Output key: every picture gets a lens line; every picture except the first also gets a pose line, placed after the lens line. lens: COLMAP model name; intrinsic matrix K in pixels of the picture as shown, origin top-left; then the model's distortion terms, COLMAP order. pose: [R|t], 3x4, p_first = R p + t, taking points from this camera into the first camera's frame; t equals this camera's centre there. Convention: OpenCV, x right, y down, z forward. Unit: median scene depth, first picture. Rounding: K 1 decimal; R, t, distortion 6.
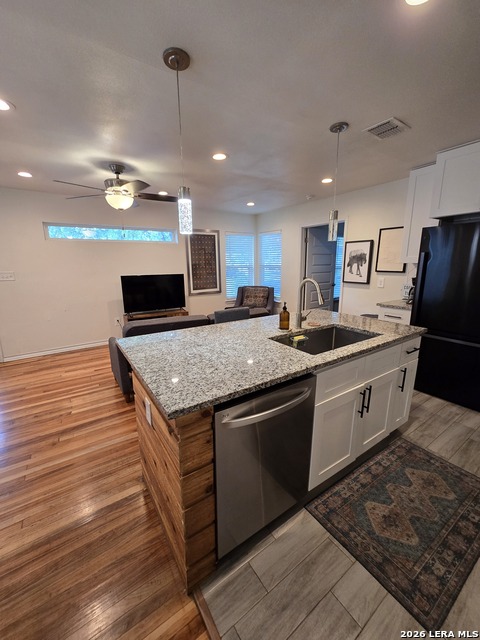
lens RADIAL K [[262.8, 0, 238.1], [0, 262.8, 321.7], [0, 0, 1]] dist [-0.003569, 0.000016]
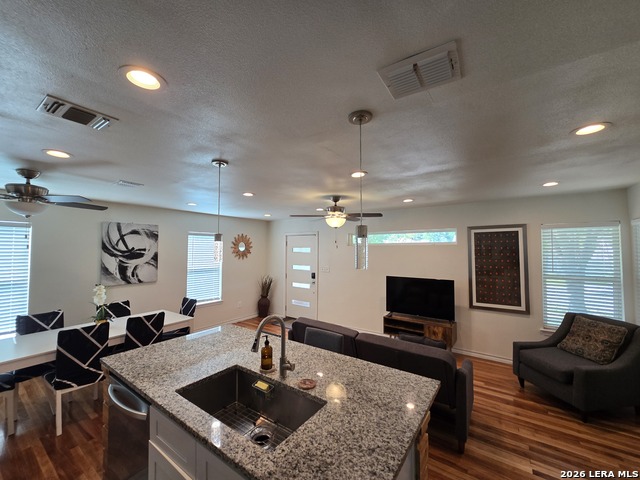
lens RADIAL K [[262.8, 0, 321.2], [0, 262.8, 240.8], [0, 0, 1]] dist [-0.003569, 0.000016]
pose [[0.361042, -0.019023, -0.932355, 0.532458], [-0.213499, 0.971552, -0.102497, -0.164643], [0.907781, 0.236063, 0.346710, 0.383941]]
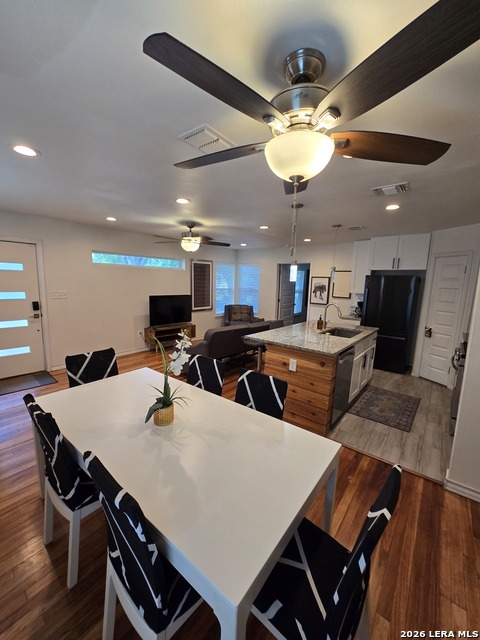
lens RADIAL K [[262.8, 0, 237.3], [0, 262.8, 321.5], [0, 0, 1]] dist [-0.003569, 0.000016]
pose [[0.955362, -0.007585, 0.295339, -0.470085], [0.027021, 0.997724, -0.061782, 0.035914], [-0.294198, 0.067005, 0.953393, -0.311137]]
